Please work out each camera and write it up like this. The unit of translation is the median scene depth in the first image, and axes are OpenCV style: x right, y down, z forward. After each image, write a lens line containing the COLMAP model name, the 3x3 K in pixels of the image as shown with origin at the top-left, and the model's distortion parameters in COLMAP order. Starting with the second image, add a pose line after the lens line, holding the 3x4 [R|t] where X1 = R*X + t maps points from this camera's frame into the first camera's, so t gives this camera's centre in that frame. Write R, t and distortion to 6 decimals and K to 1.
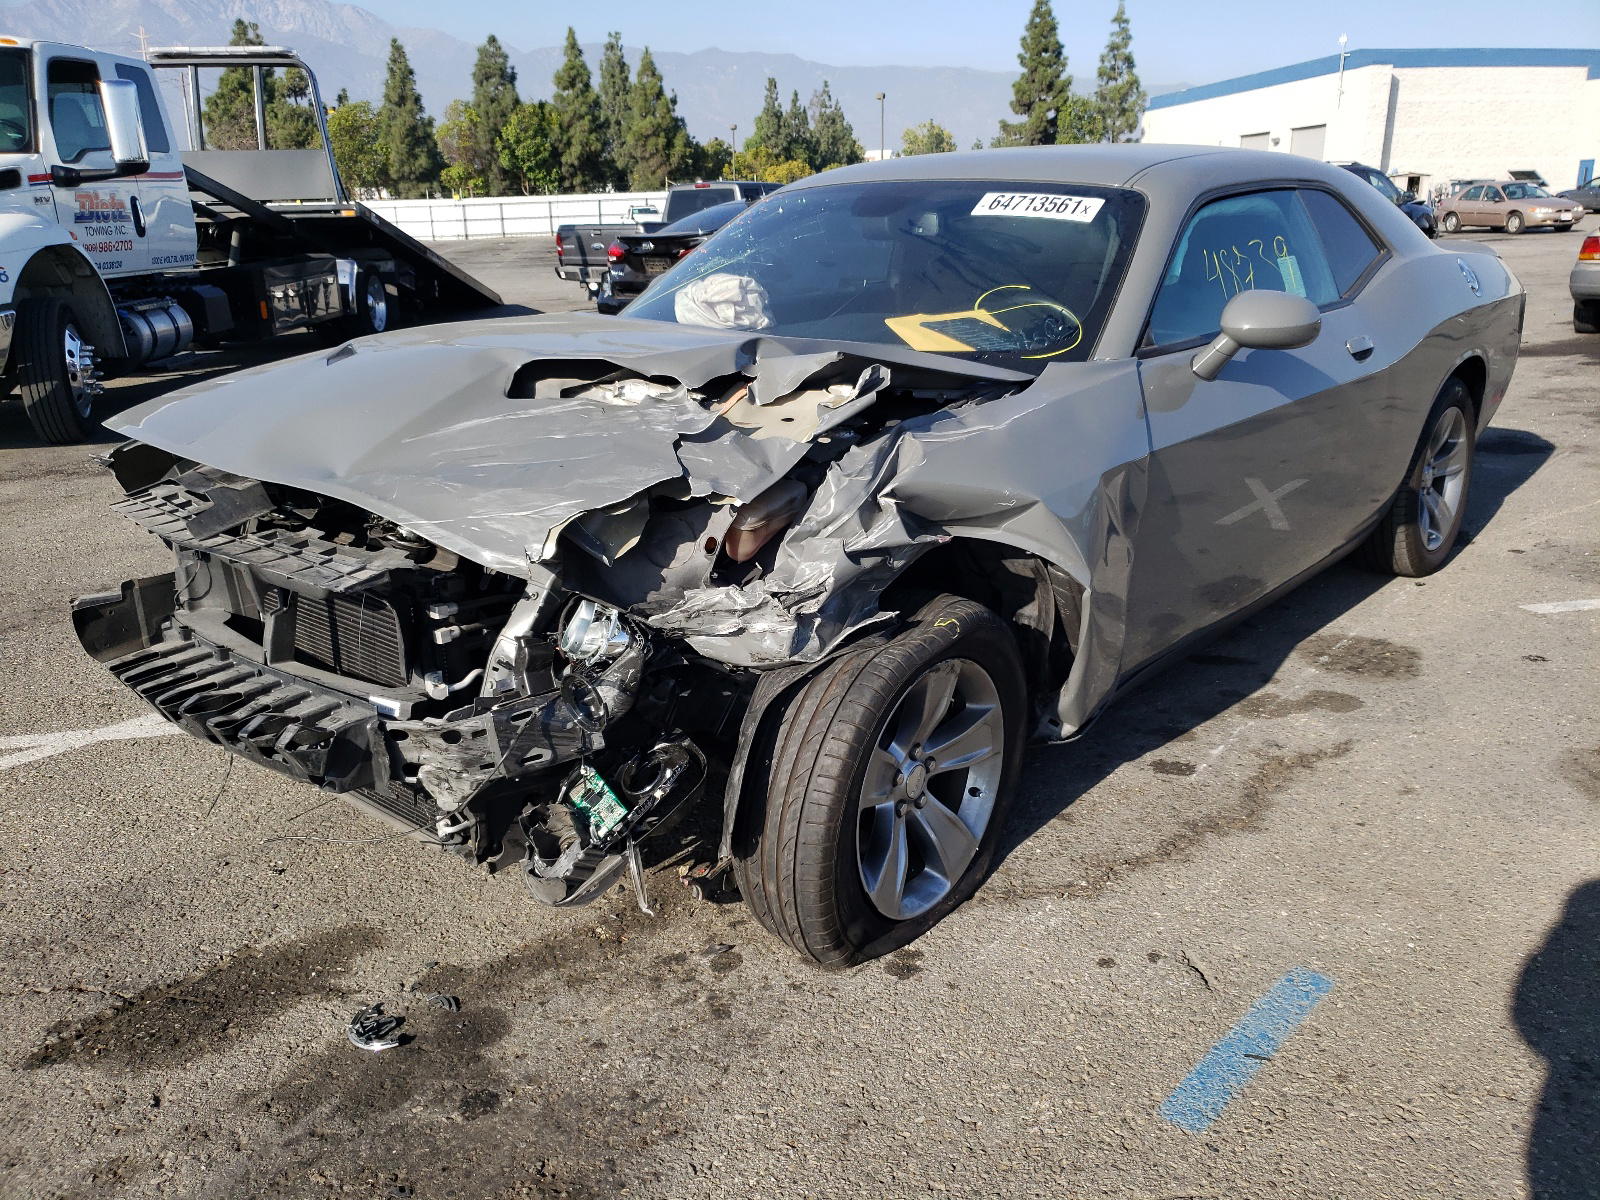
lens RADIAL K [[1293.1, 0, 802.3], [0, 1293.1, 596.5], [0, 0, 1]] dist [0.054458, 0.006922]
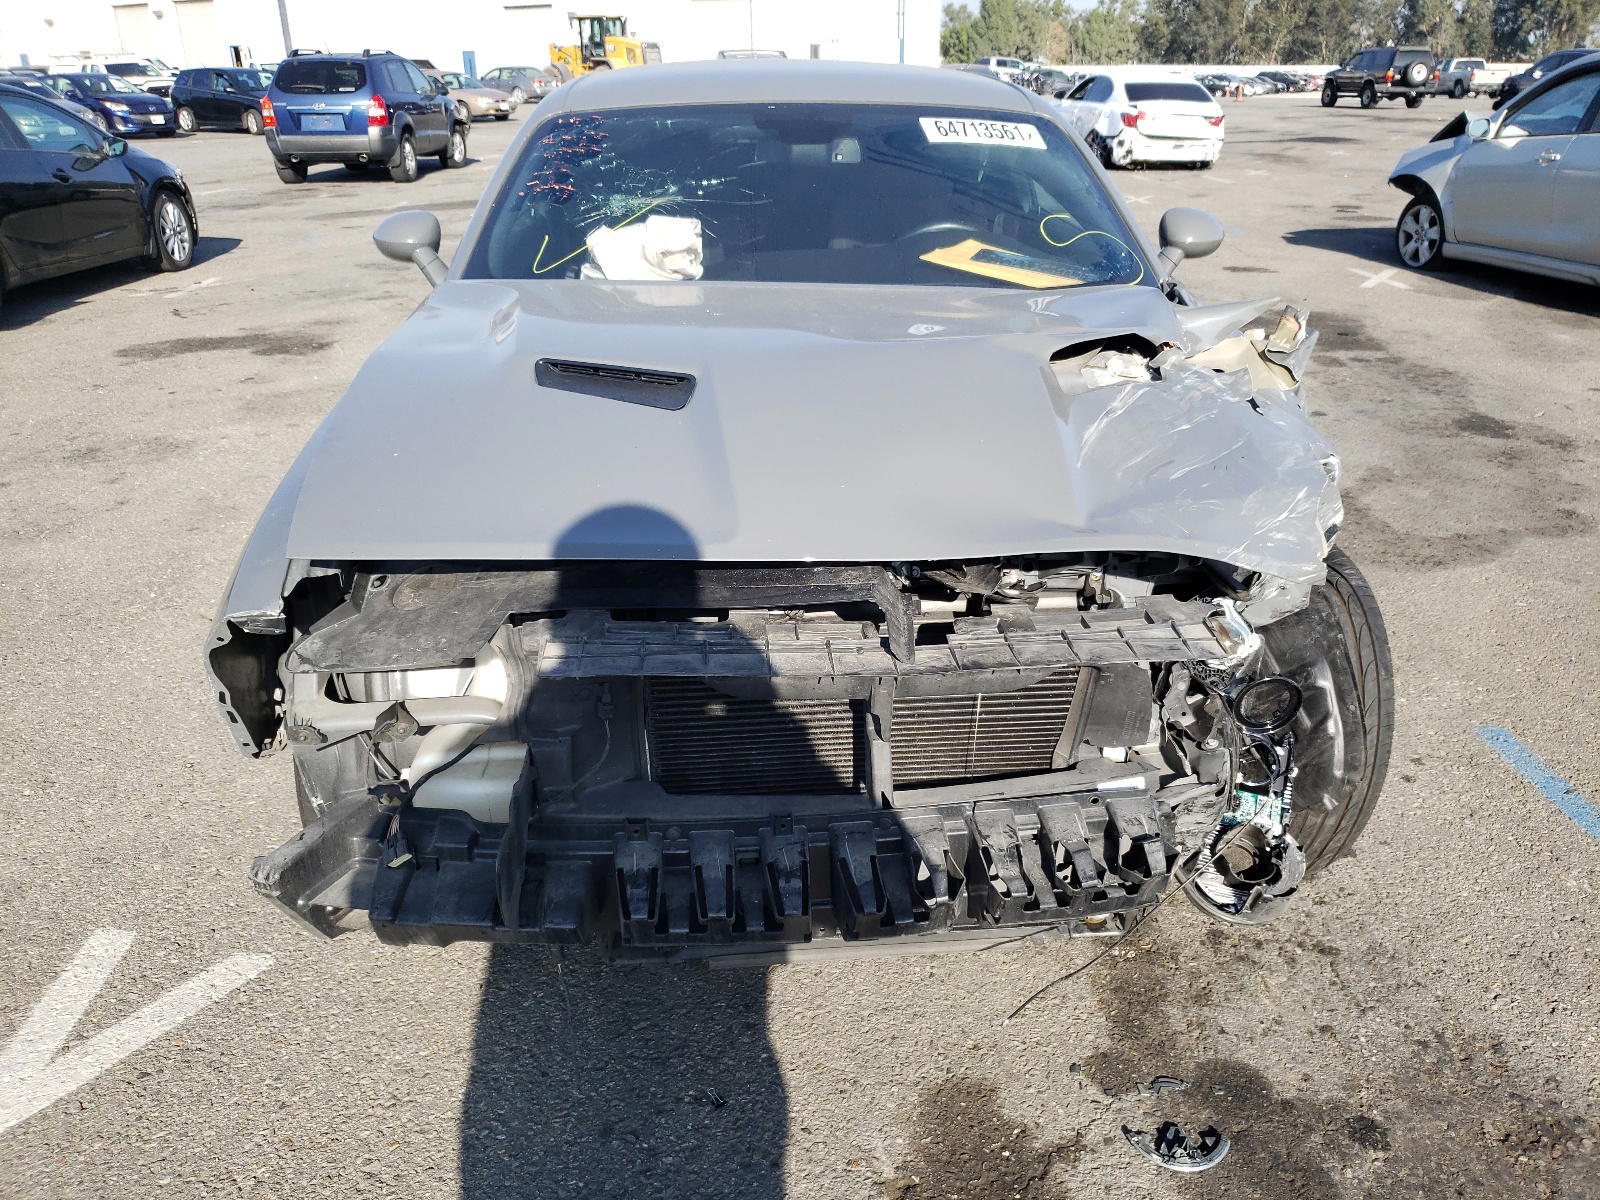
lens RADIAL K [[1293.1, 0, 800.9], [0, 1293.1, 602.6], [0, 0, 1]] dist [0.054458, 0.006922]
pose [[0.676341, -0.278959, 0.681722, -0.921864], [0.219971, 0.959772, 0.174501, -0.204874], [-0.702976, 0.031937, 0.710496, 0.516626]]
